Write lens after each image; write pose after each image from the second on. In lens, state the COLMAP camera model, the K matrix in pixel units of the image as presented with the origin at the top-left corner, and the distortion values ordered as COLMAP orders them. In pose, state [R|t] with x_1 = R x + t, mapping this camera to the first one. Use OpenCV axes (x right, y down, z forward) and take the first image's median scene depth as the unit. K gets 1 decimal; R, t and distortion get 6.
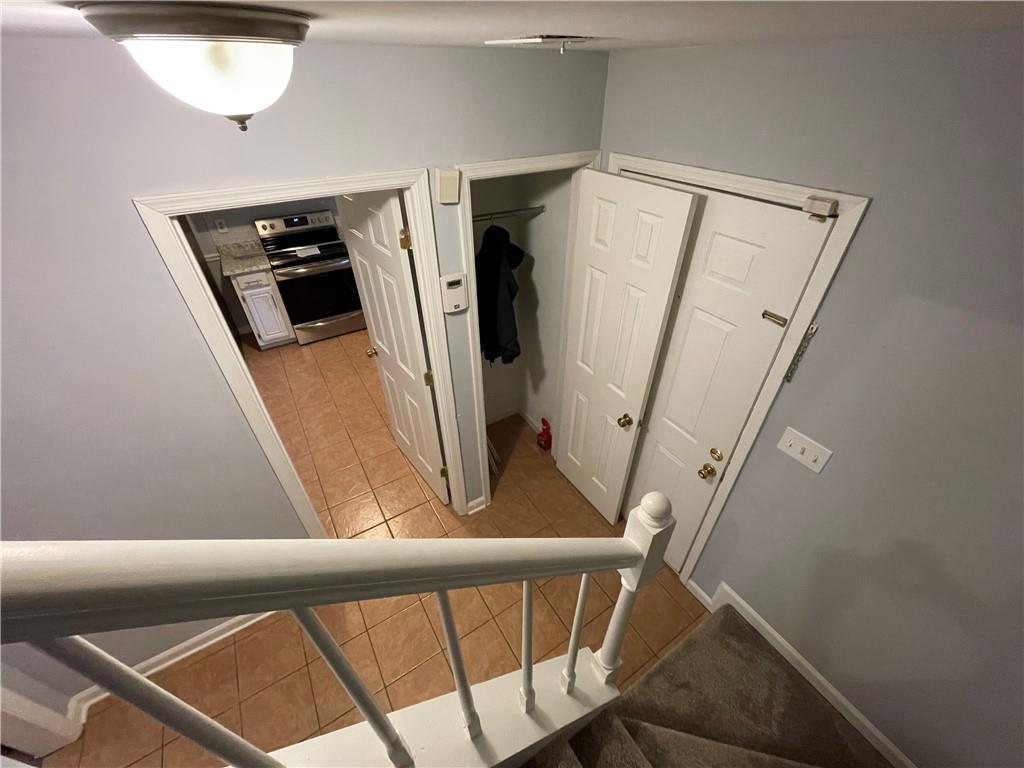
lens RADIAL K [[415.1, 0, 513.8], [0, 415.1, 385.2], [0, 0, 1]] dist [-0.001411, -0.000274]
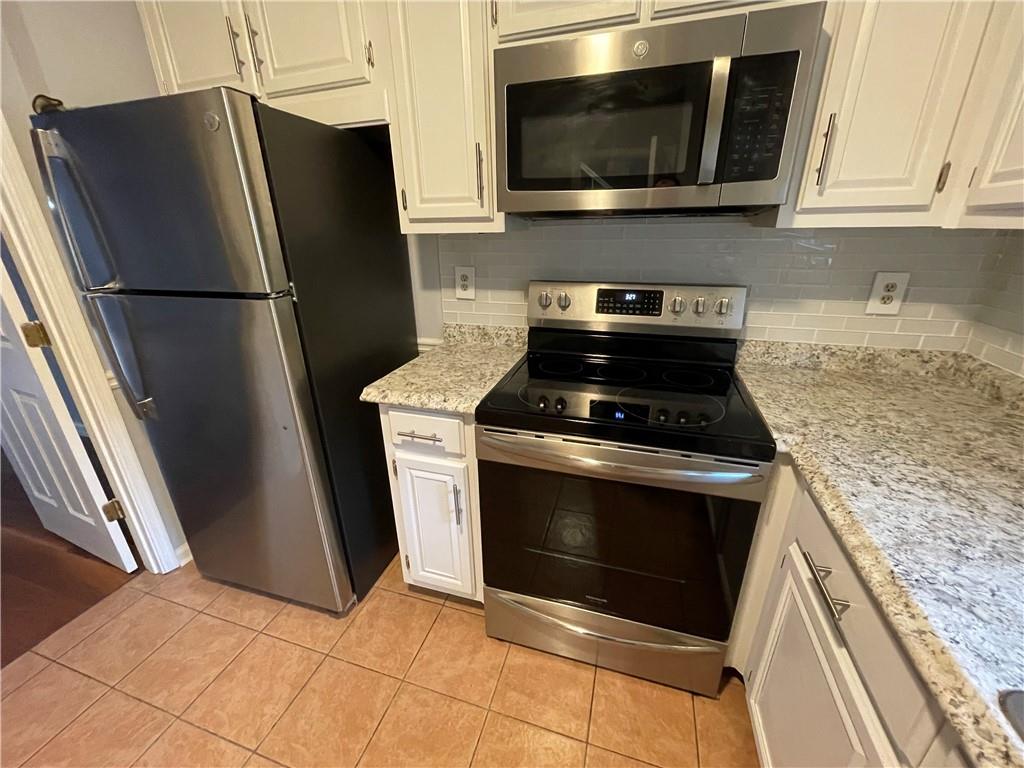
lens RADIAL K [[415.1, 0, 510.9], [0, 415.1, 383.3], [0, 0, 1]] dist [-0.001411, -0.000274]
pose [[0.651582, 0.261072, -0.712238, -0.634103], [-0.441425, 0.894064, -0.076111, -0.512681], [0.616916, 0.363992, 0.697800, 1.405760]]
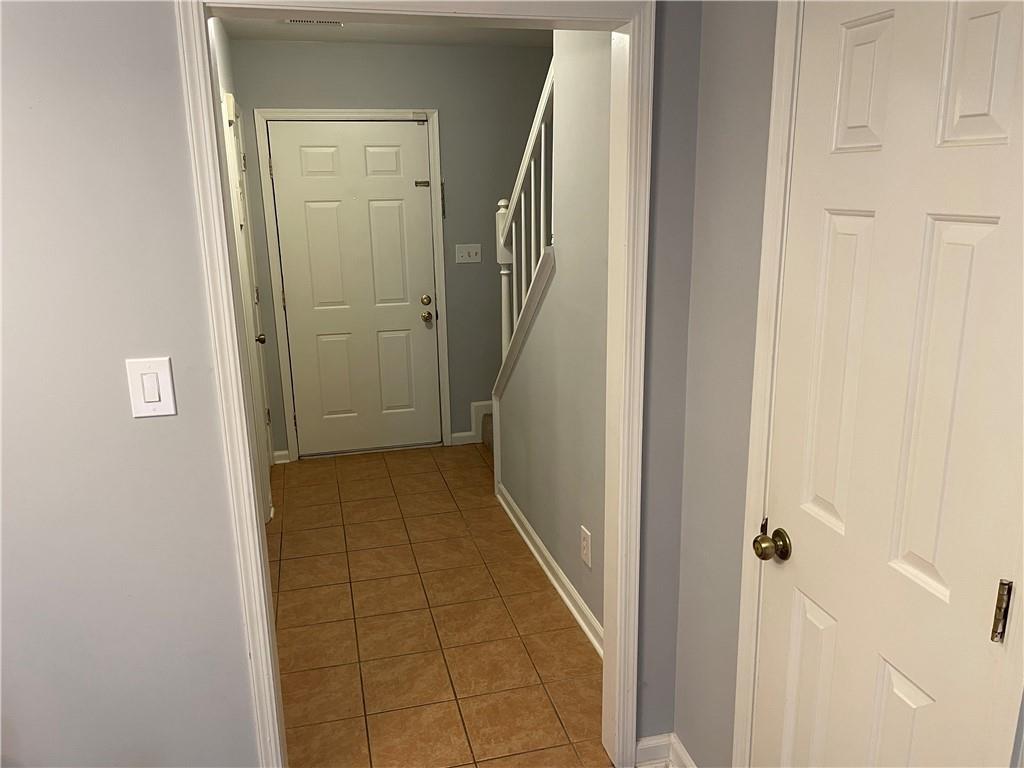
lens RADIAL K [[771.3, 0, 515.2], [0, 771.3, 388.1], [0, 0, 1]] dist [0.032343, -0.016900]
pose [[0.296551, -0.241438, 0.923994, -1.548067], [0.586901, 0.809329, 0.023114, 0.432609], [-0.753396, 0.535438, 0.381707, -0.029734]]
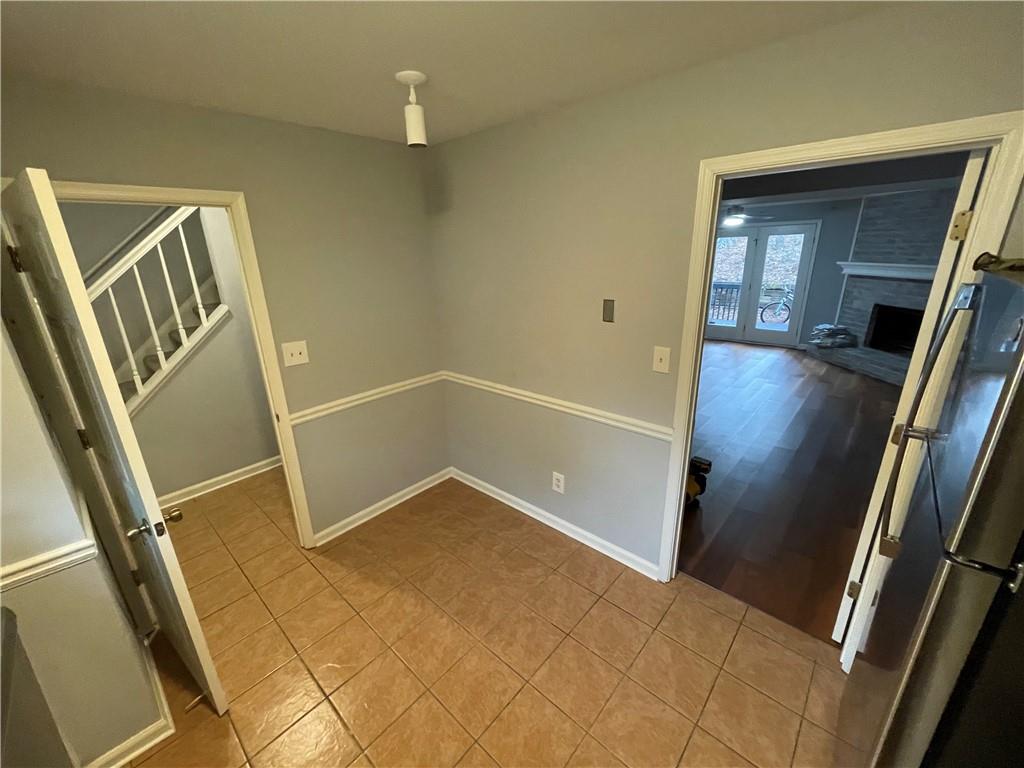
lens RADIAL K [[415.1, 0, 517.8], [0, 415.1, 383.2], [0, 0, 1]] dist [-0.001411, -0.000274]
pose [[-0.958196, 0.109014, -0.264530, -0.788781], [-0.152353, 0.588173, 0.794255, -0.823505], [0.242174, 0.801354, -0.546977, 1.529597]]
